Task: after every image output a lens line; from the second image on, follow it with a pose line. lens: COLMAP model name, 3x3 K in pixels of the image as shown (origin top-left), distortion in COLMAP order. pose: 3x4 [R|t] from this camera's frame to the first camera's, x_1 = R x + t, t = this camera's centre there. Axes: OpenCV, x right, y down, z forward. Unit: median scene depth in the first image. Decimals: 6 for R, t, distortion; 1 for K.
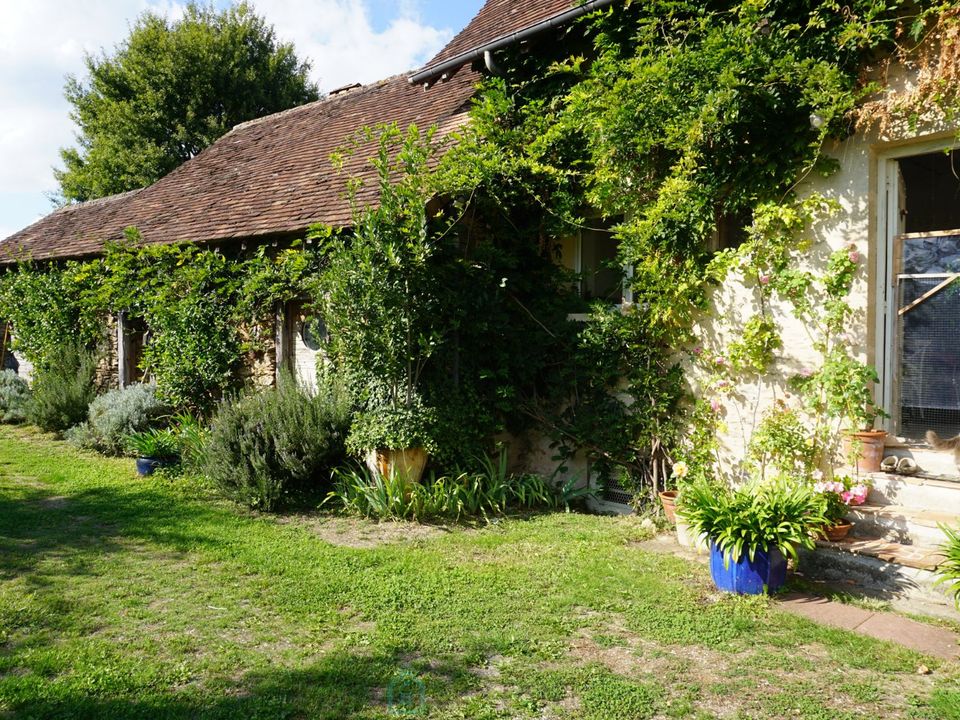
lens RADIAL K [[744.2, 0, 475.6], [0, 744.2, 356.8], [0, 0, 1]] dist [-0.045421, 0.039176]
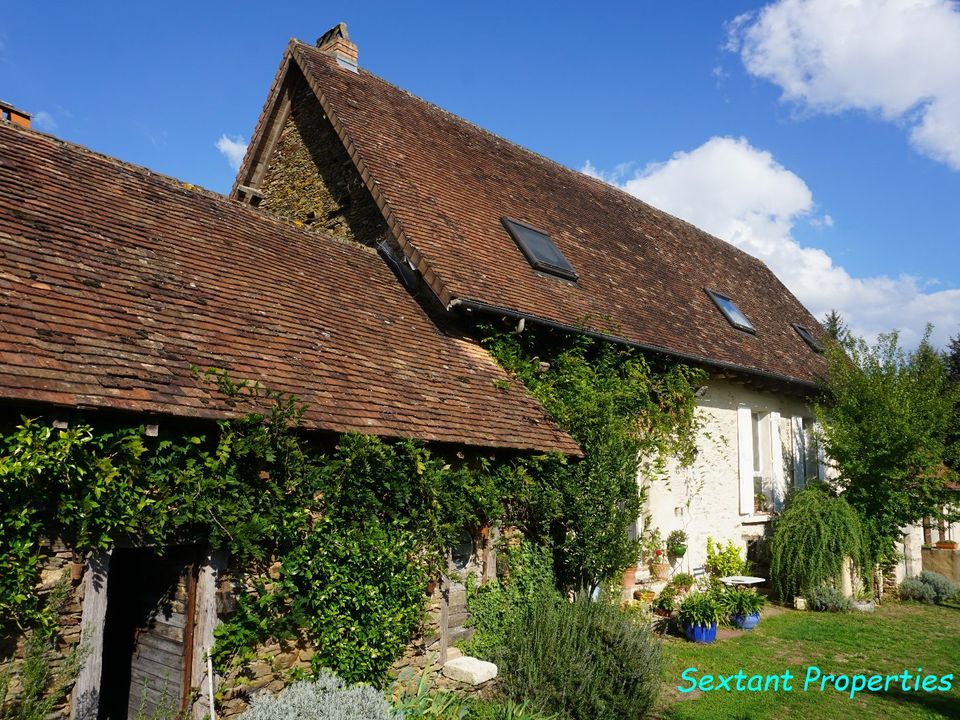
lens RADIAL K [[744.2, 0, 475.6], [0, 744.2, 356.8], [0, 0, 1]] dist [-0.045421, 0.039176]
pose [[-0.036824, 0.143771, 0.988926, -1.541421], [-0.007482, 0.989529, -0.144138, -0.178765], [-0.999294, -0.012707, -0.035362, 1.336667]]
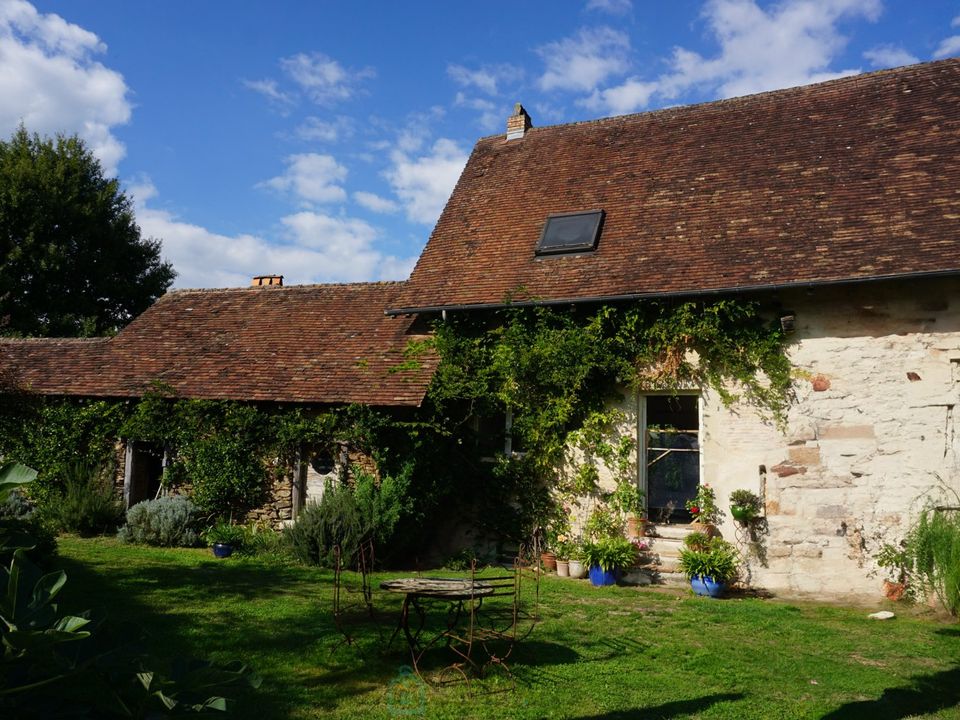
lens RADIAL K [[744.2, 0, 475.6], [0, 744.2, 356.8], [0, 0, 1]] dist [-0.045421, 0.039176]
pose [[0.917733, 0.076415, 0.389779, -0.728061], [-0.017787, 0.988242, -0.151861, -0.030074], [-0.396800, 0.132435, 0.908301, -0.794755]]
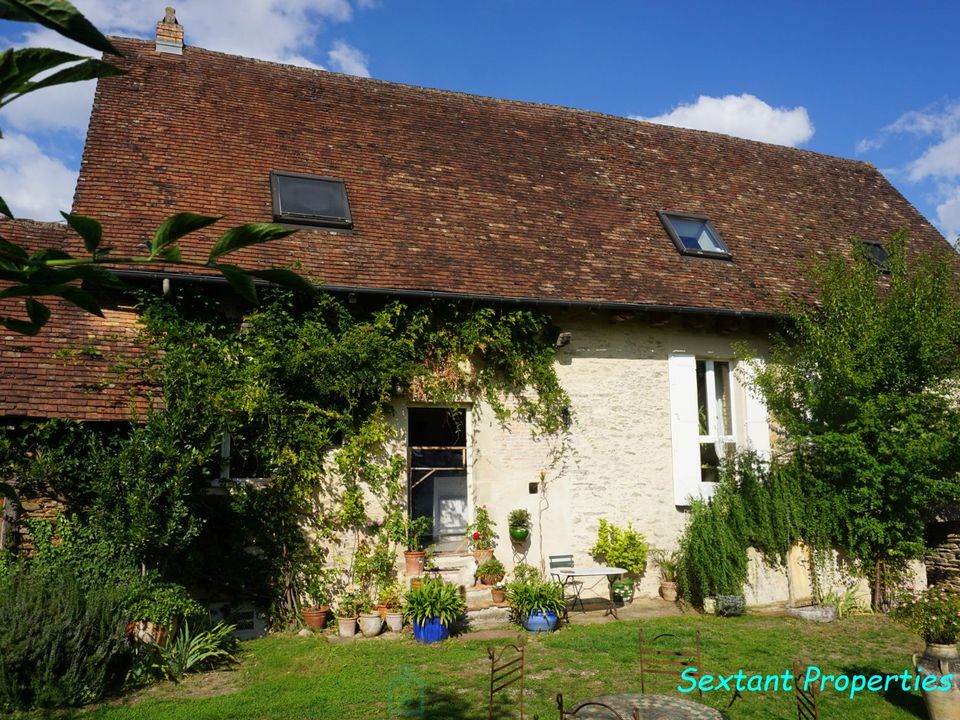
lens RADIAL K [[755.4, 0, 477.4], [0, 755.4, 369.4], [0, 0, 1]] dist [-0.026287, 0.008373]
pose [[0.375396, 0.095868, 0.921893, -1.106128], [0.026730, 0.993103, -0.114158, -0.124227], [-0.926479, 0.067497, 0.370245, 0.071142]]
